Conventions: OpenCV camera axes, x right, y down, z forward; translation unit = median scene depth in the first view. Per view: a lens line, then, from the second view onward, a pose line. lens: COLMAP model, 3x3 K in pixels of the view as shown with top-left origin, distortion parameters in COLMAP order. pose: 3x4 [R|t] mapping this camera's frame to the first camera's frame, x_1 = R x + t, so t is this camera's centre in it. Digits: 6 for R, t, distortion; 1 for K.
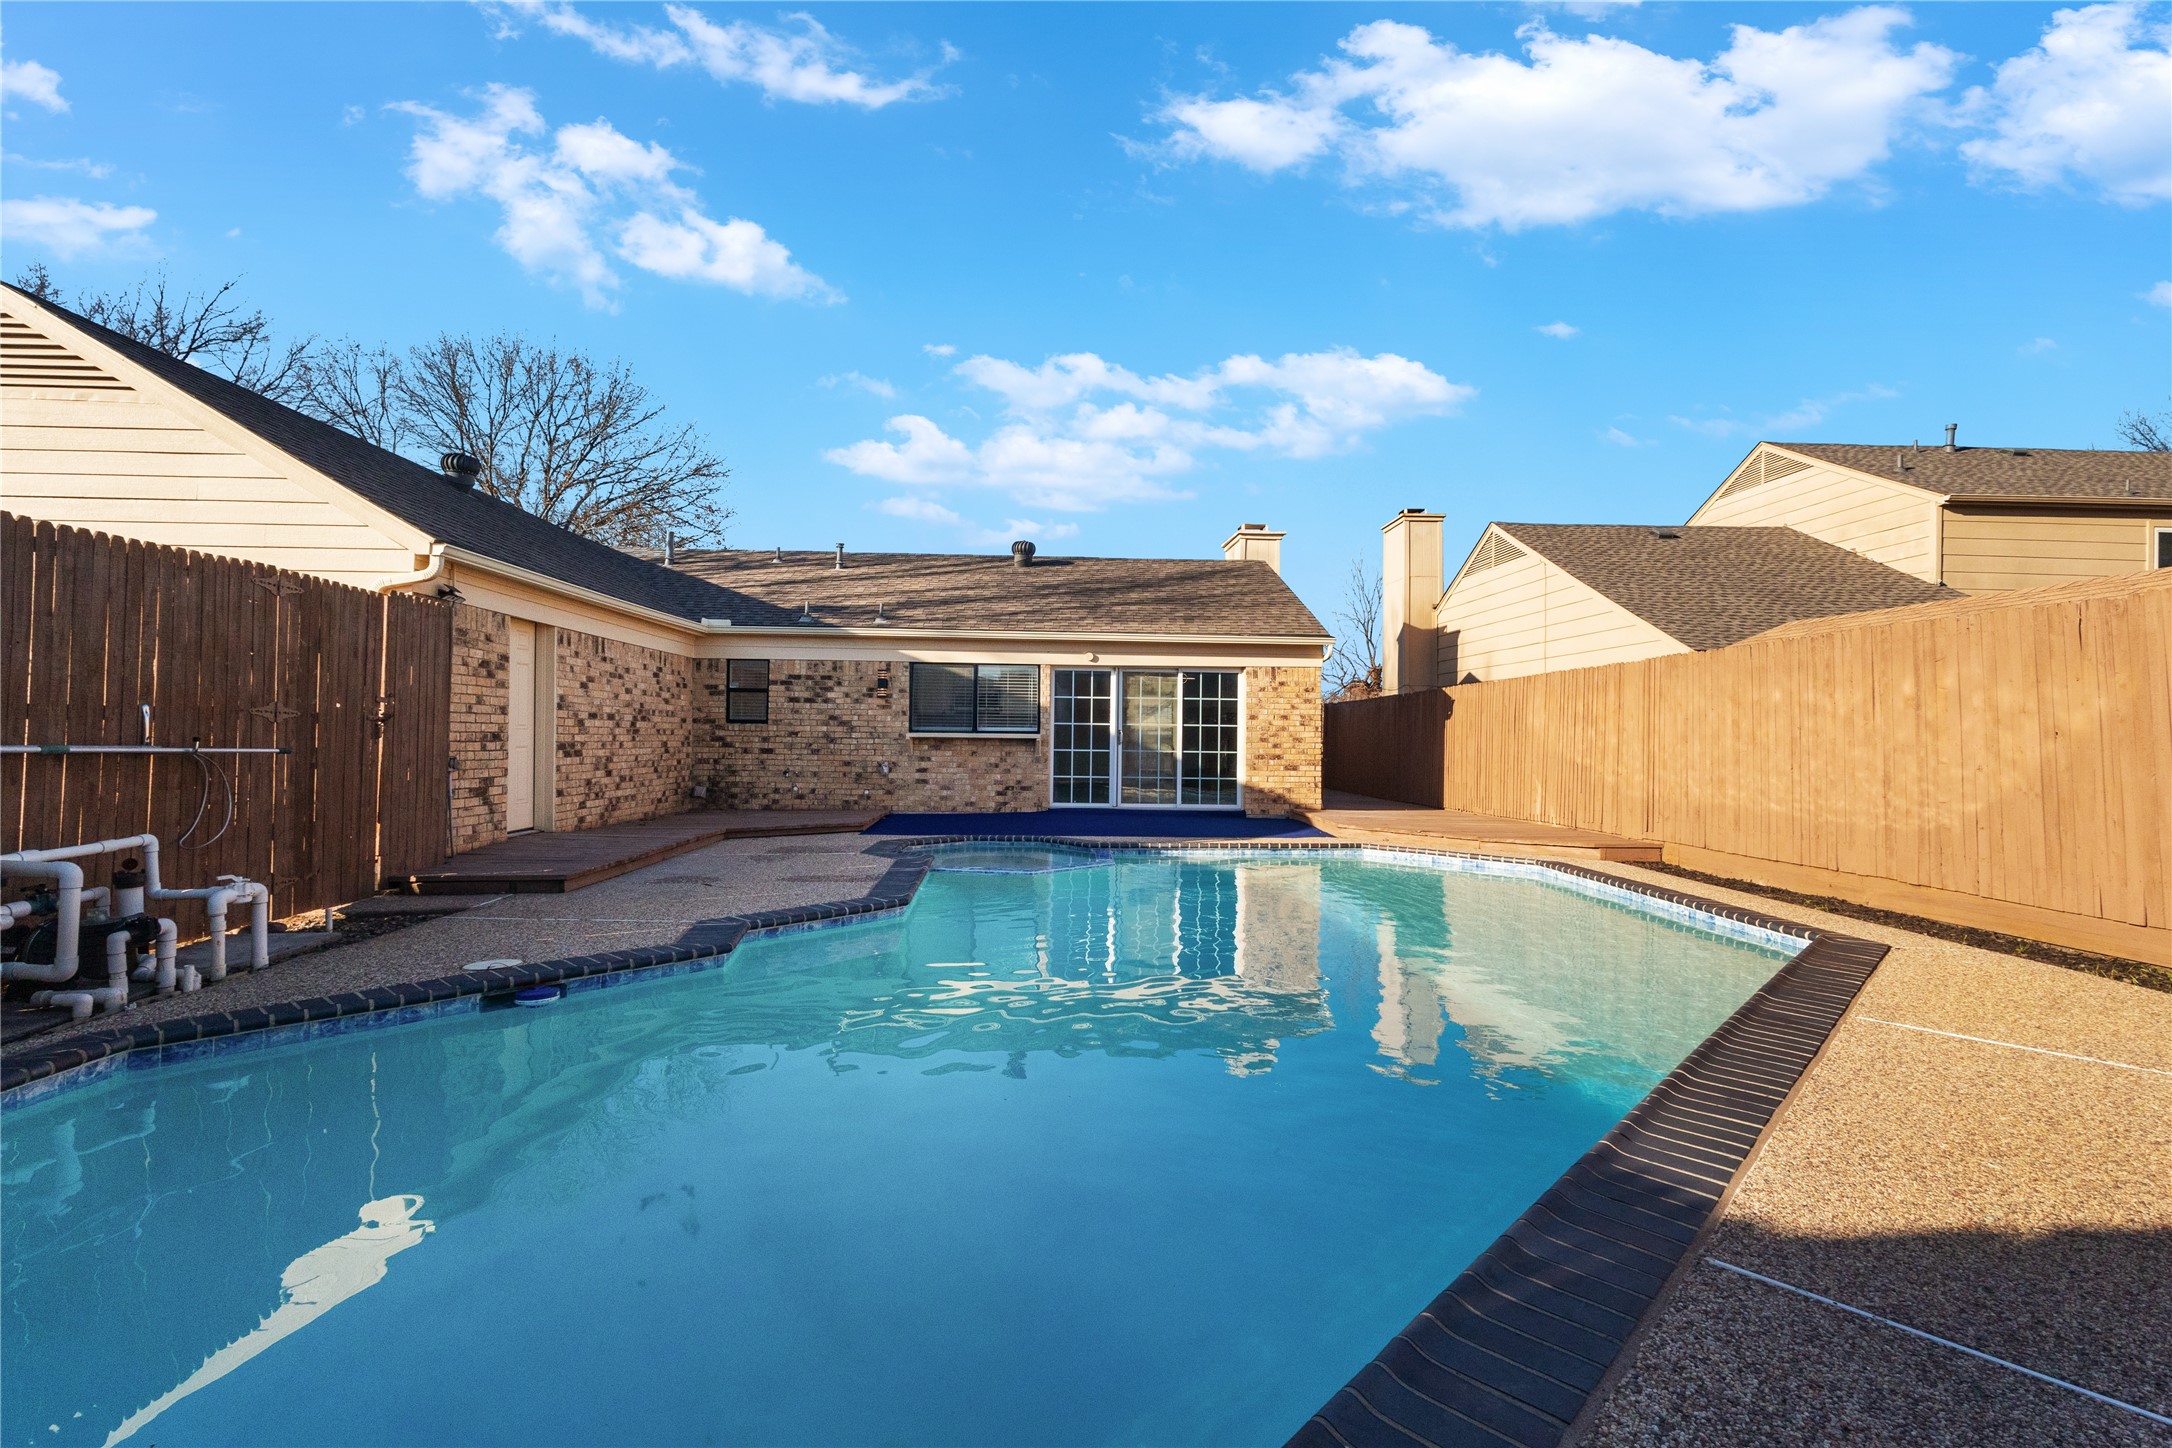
lens RADIAL K [[992.4, 0, 1091.0], [0, 992.4, 725.5], [0, 0, 1]] dist [0.002831, -0.000365]
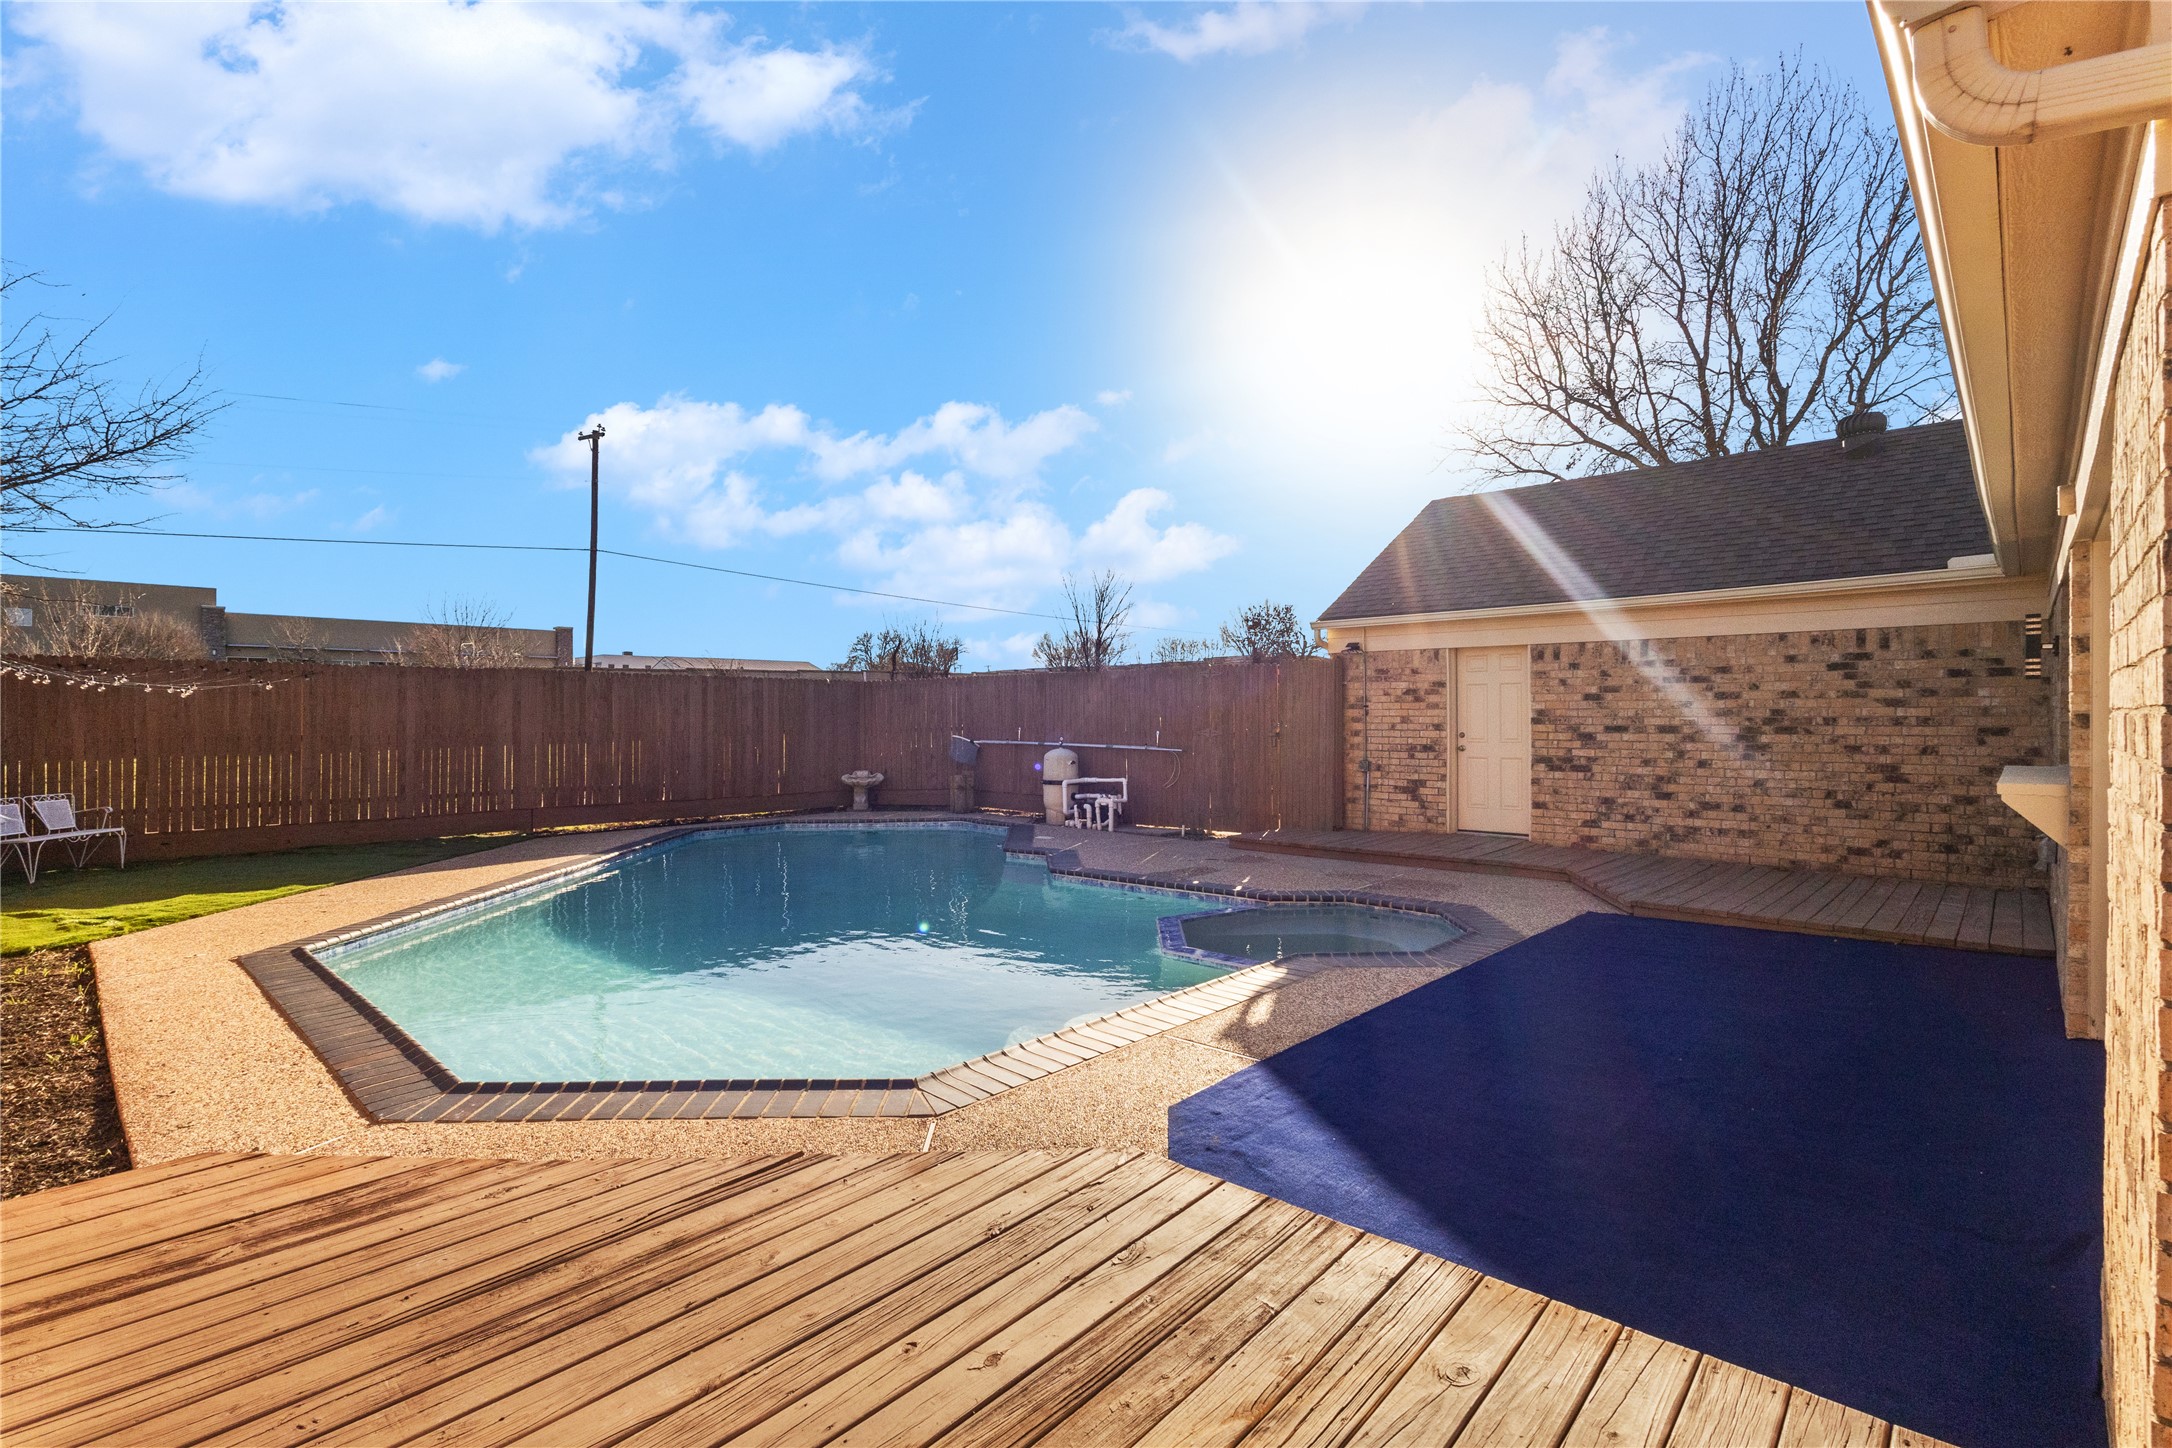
lens RADIAL K [[992.4, 0, 1085.8], [0, 992.4, 726.0], [0, 0, 1]] dist [0.002831, -0.000365]
pose [[-0.721939, 0.000052, -0.691957, 0.540159], [0.004956, 0.999975, -0.005096, -0.011714], [0.691939, -0.007108, -0.721921, 1.489907]]
